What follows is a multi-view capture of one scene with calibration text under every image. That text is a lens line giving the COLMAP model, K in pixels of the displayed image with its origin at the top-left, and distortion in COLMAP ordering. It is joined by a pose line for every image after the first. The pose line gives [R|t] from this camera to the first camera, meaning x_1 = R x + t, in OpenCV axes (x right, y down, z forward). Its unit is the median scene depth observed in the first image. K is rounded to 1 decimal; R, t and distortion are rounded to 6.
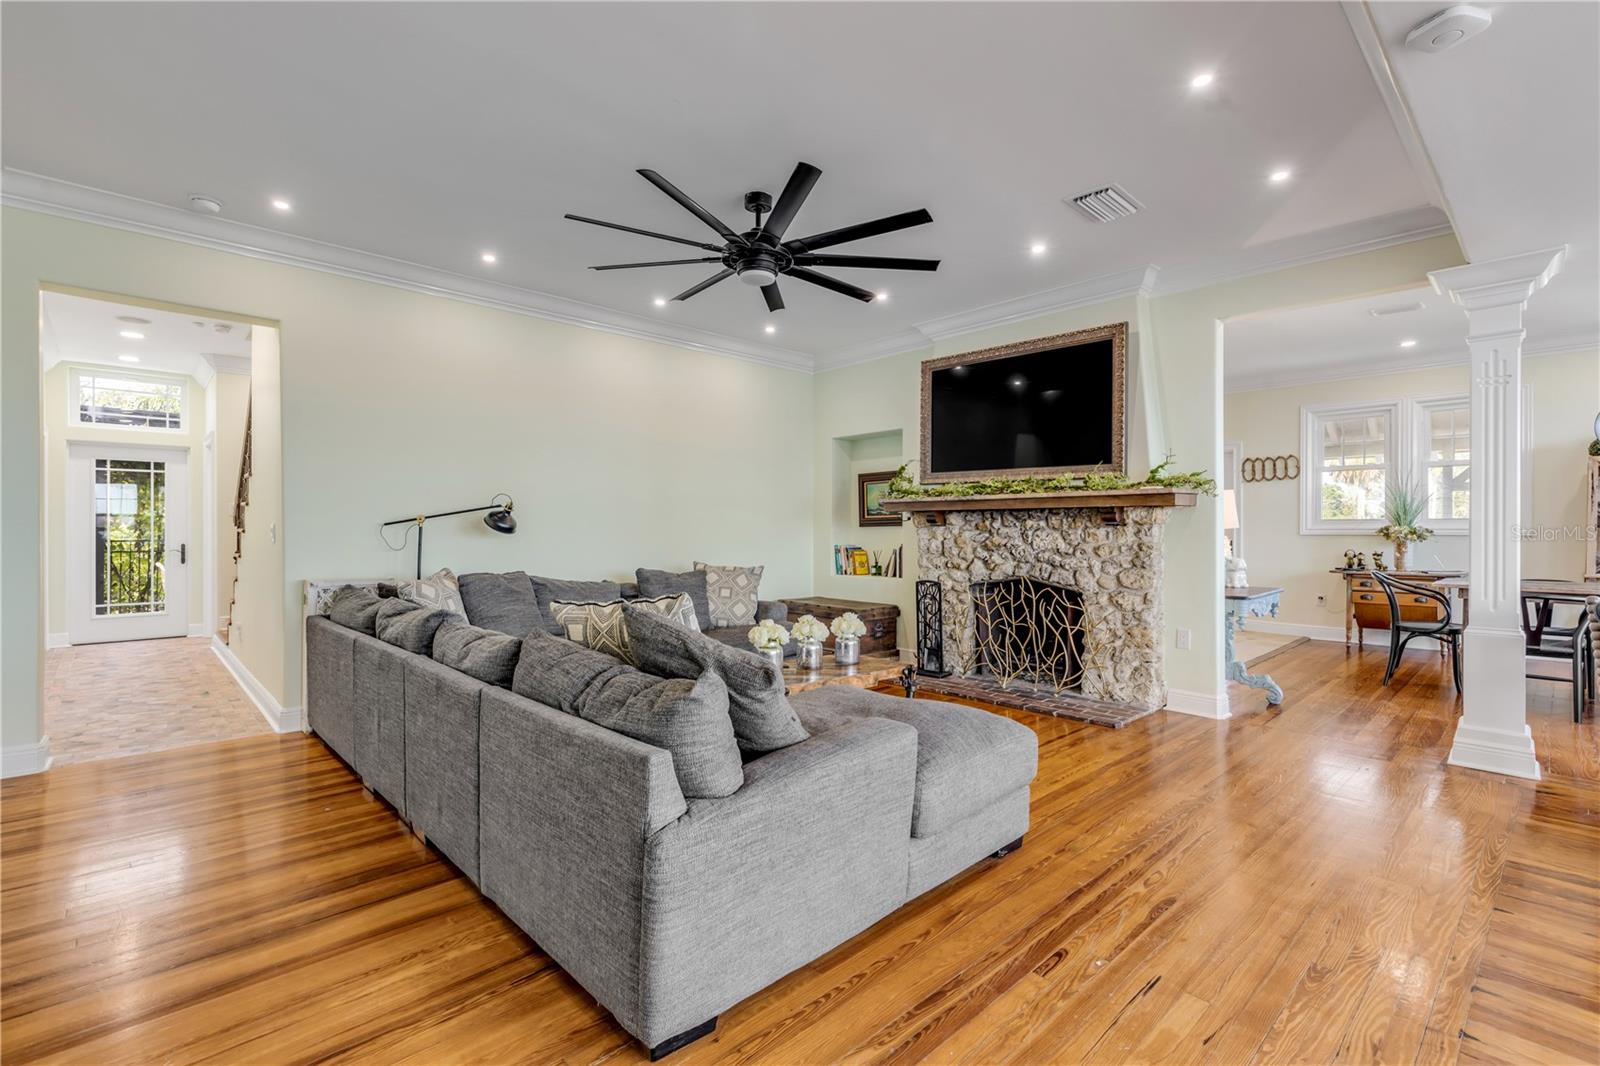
lens RADIAL K [[728.4, 0, 795.4], [0, 728.4, 527.7], [0, 0, 1]] dist [0.004840, -0.001445]
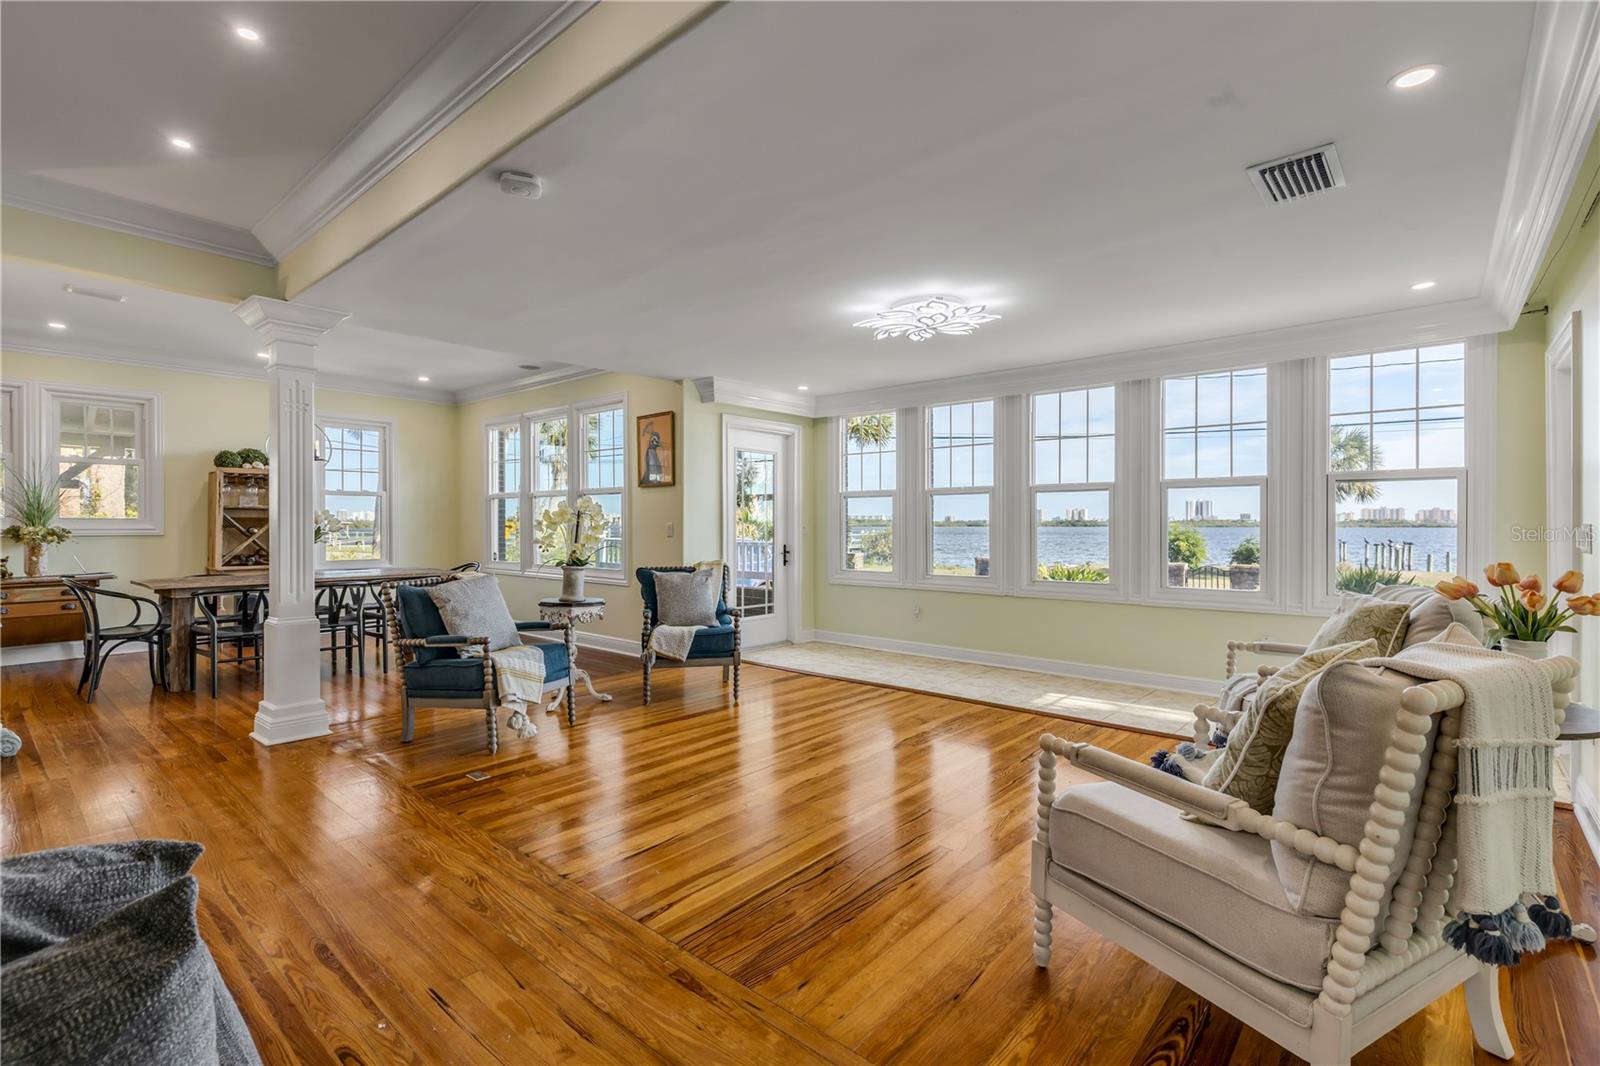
lens RADIAL K [[728.4, 0, 798.7], [0, 728.4, 525.6], [0, 0, 1]] dist [0.004840, -0.001445]
pose [[-0.100516, -0.002030, 0.994933, -0.200040], [-0.002821, 0.999994, 0.001755, -0.009863], [-0.994931, -0.002630, -0.100522, 0.216470]]
